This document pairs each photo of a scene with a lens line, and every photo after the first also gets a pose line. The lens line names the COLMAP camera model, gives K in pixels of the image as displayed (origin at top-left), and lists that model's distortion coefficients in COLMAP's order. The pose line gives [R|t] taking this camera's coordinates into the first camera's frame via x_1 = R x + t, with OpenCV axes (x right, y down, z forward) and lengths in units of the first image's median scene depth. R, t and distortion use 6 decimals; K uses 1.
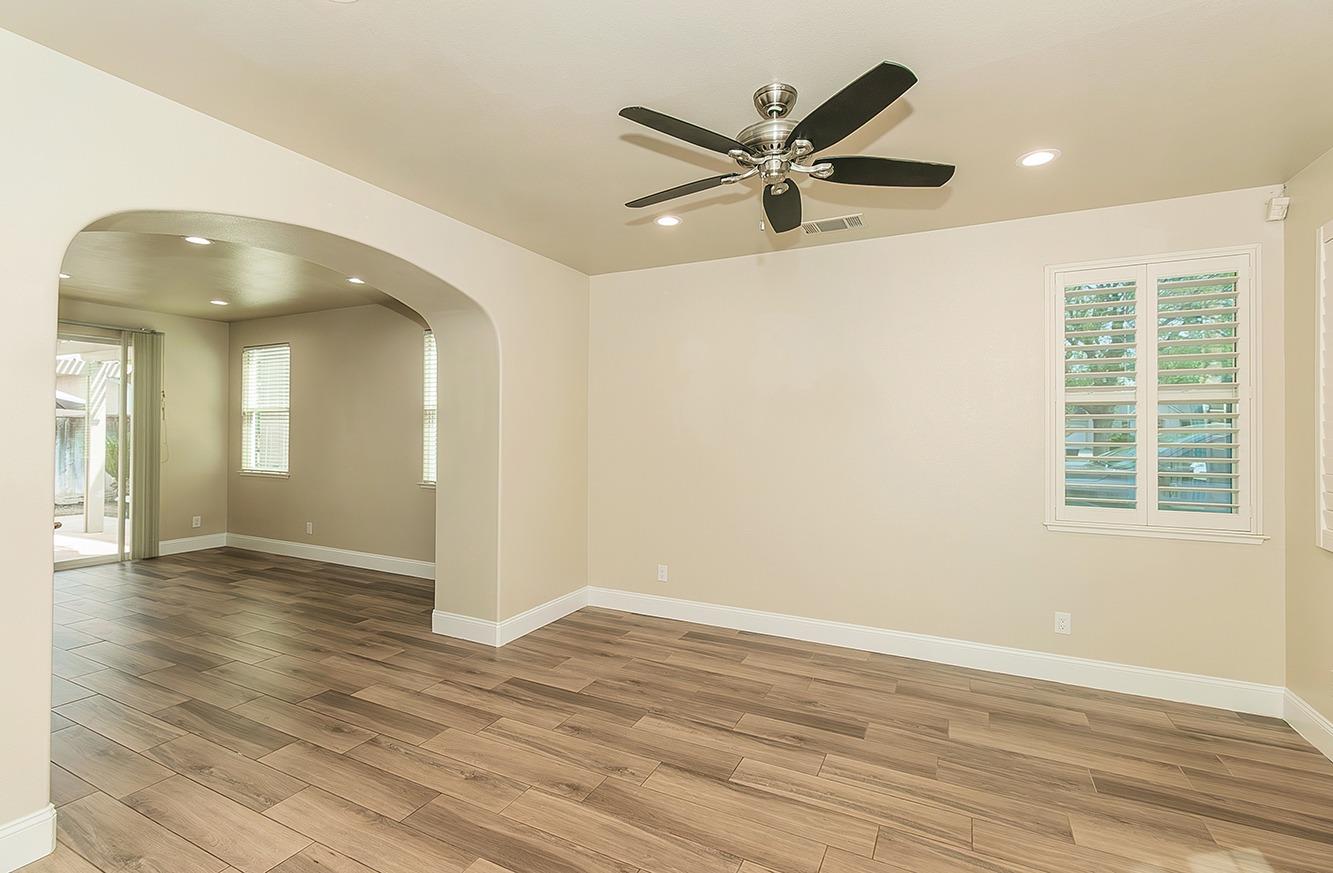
lens RADIAL K [[603.2, 0, 662.5], [0, 603.2, 434.8], [0, 0, 1]] dist [-0.000713, -0.000328]
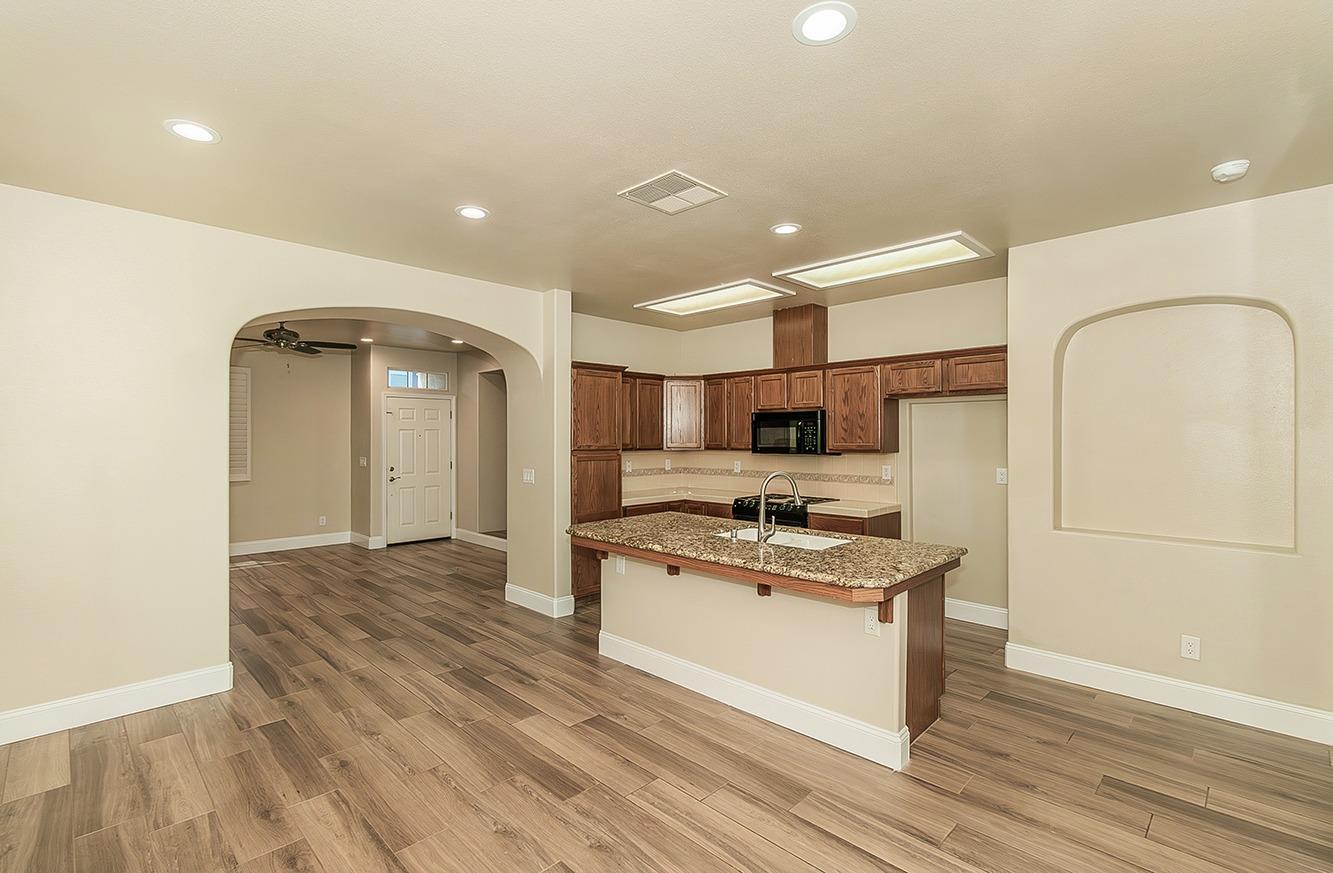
lens RADIAL K [[603.2, 0, 662.5], [0, 603.2, 434.8], [0, 0, 1]] dist [-0.000713, -0.000328]
pose [[-0.949439, -0.007597, 0.313858, -0.802889], [-0.006988, 0.999971, 0.003065, -0.020908], [-0.313873, 0.000717, -0.949465, 1.066432]]
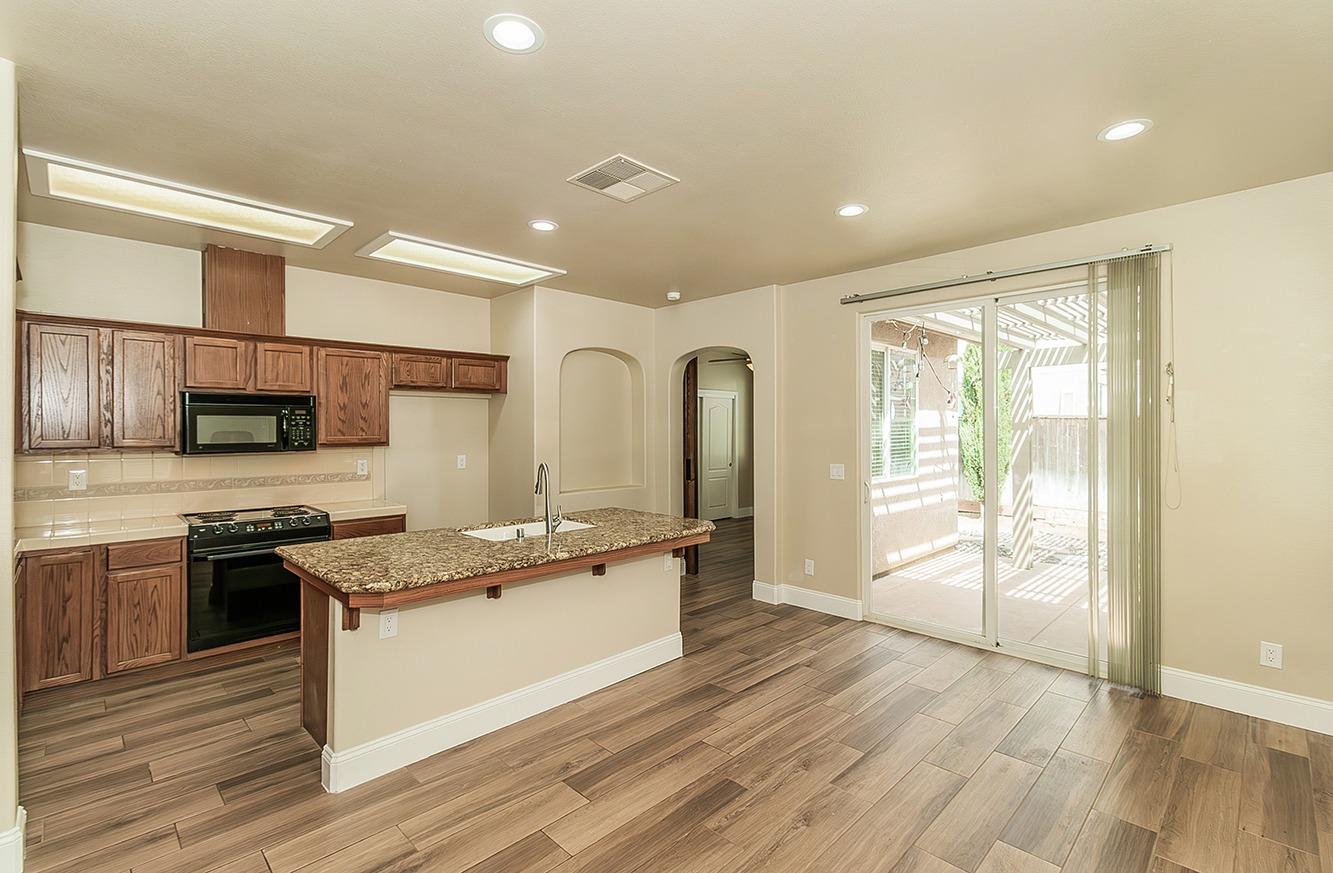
lens RADIAL K [[597.6, 0, 663.4], [0, 597.6, 425.3], [0, 0, 1]] dist [0.002062, 0.000301]
pose [[-0.317888, -0.015532, -0.948001, -0.240810], [-0.005056, 0.999879, -0.014687, -0.013169], [0.948115, 0.000124, -0.317929, 0.792253]]
